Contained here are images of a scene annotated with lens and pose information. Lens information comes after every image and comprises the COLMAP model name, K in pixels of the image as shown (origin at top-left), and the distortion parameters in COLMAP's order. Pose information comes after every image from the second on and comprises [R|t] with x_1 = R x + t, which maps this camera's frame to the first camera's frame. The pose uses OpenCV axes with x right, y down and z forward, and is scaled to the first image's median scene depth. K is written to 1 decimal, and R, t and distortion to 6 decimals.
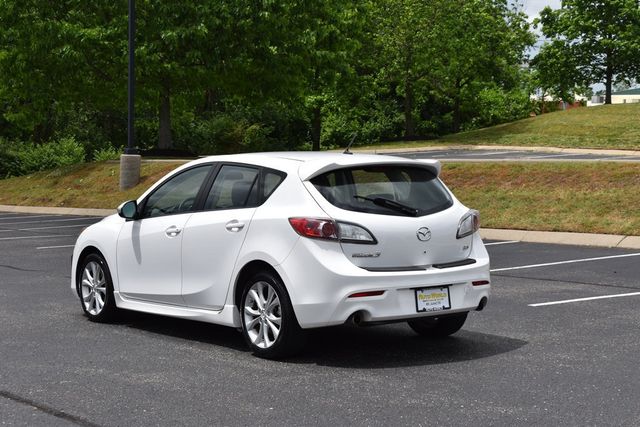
lens RADIAL K [[1232.6, 0, 320.0], [0, 1232.6, 213.5], [0, 0, 1]] dist [0.021547, 0.081053]
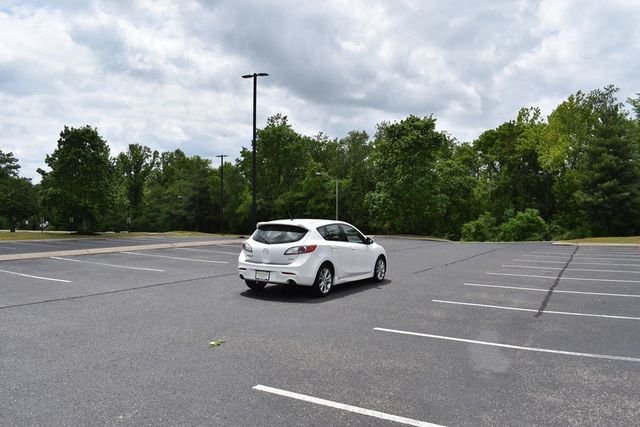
lens RADIAL K [[497.4, 0, 320.0], [0, 497.4, 213.5], [0, 0, 1]] dist [-0.070853, 0.002589]
pose [[0.398566, 0.021830, -0.916880, 1.051825], [-0.070372, 0.997497, -0.006841, -0.061041], [0.914436, 0.067249, 0.399105, 0.630875]]
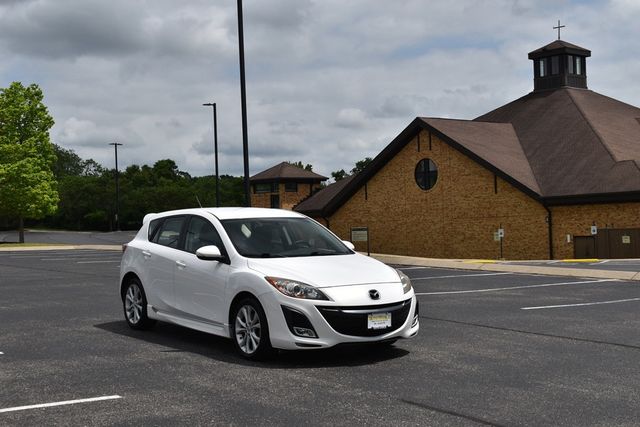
lens RADIAL K [[997.0, 0, 321.6], [0, 997.0, 202.7], [0, 0, 1]] dist [0.001196, 0.055520]
pose [[-0.999350, 0.015954, 0.032340, -0.108111], [0.017573, 0.998574, 0.050402, -0.120789], [-0.031490, 0.050937, -0.998205, 2.258100]]
